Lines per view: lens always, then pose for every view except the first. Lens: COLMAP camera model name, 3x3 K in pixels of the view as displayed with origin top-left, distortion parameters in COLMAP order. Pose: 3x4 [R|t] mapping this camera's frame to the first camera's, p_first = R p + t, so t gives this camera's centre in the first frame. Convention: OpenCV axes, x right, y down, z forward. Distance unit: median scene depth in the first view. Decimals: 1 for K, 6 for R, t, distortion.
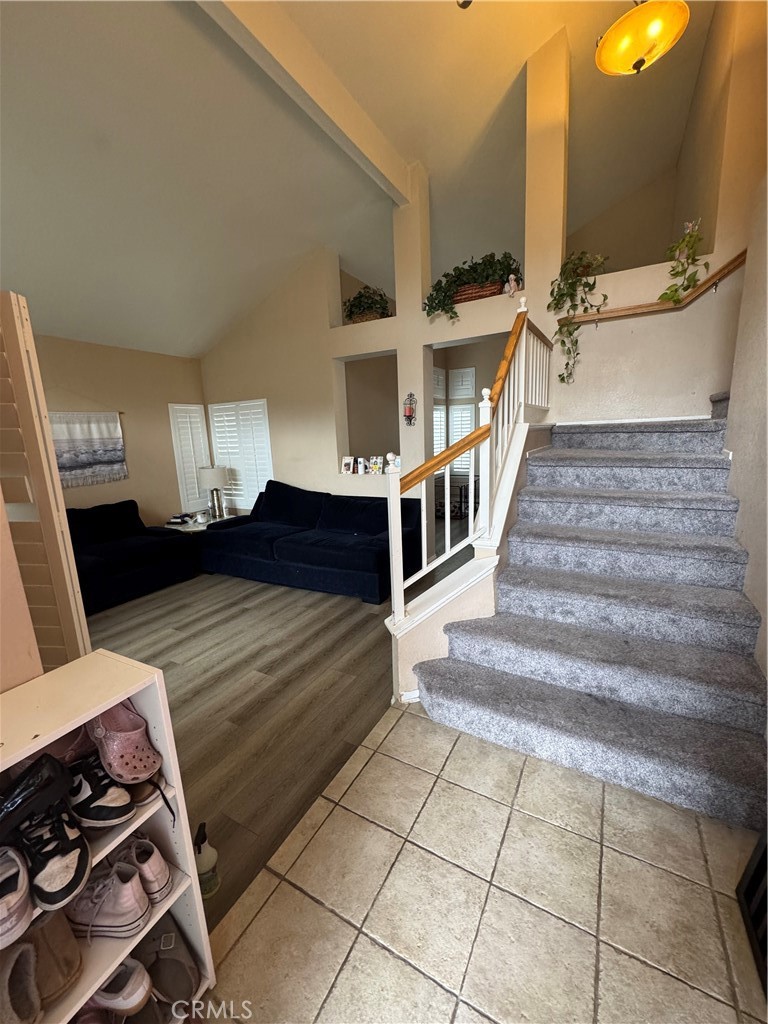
lens RADIAL K [[407.9, 0, 386.4], [0, 407.9, 511.6], [0, 0, 1]] dist [-0.004846, -0.000557]
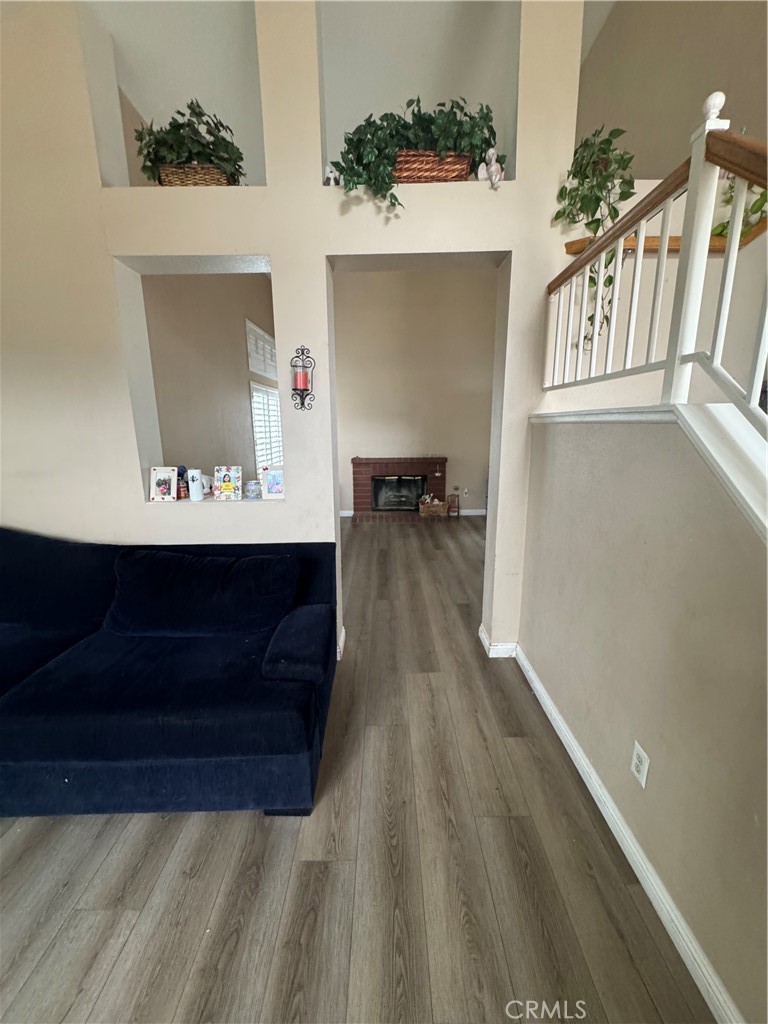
lens RADIAL K [[407.9, 0, 387.8], [0, 407.9, 514.1], [0, 0, 1]] dist [-0.004846, -0.000557]
pose [[0.877121, -0.071185, 0.474965, -0.110041], [0.065326, 0.997447, 0.028853, -0.085216], [-0.475807, 0.005720, 0.879531, 0.496173]]
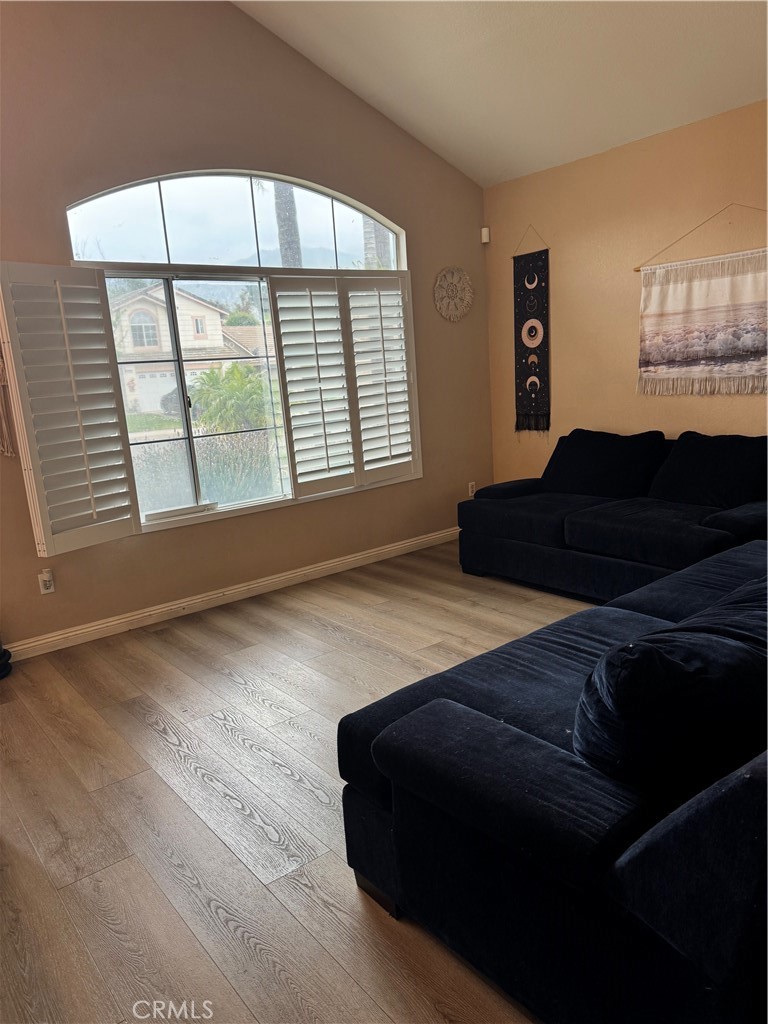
lens RADIAL K [[720.9, 0, 377.0], [0, 720.9, 515.4], [0, 0, 1]] dist [0.071396, -0.087670]
pose [[-0.391645, 0.251640, -0.885038, 0.334648], [-0.090801, 0.946610, 0.309328, -0.173900], [0.915625, 0.201509, -0.347886, 0.981932]]
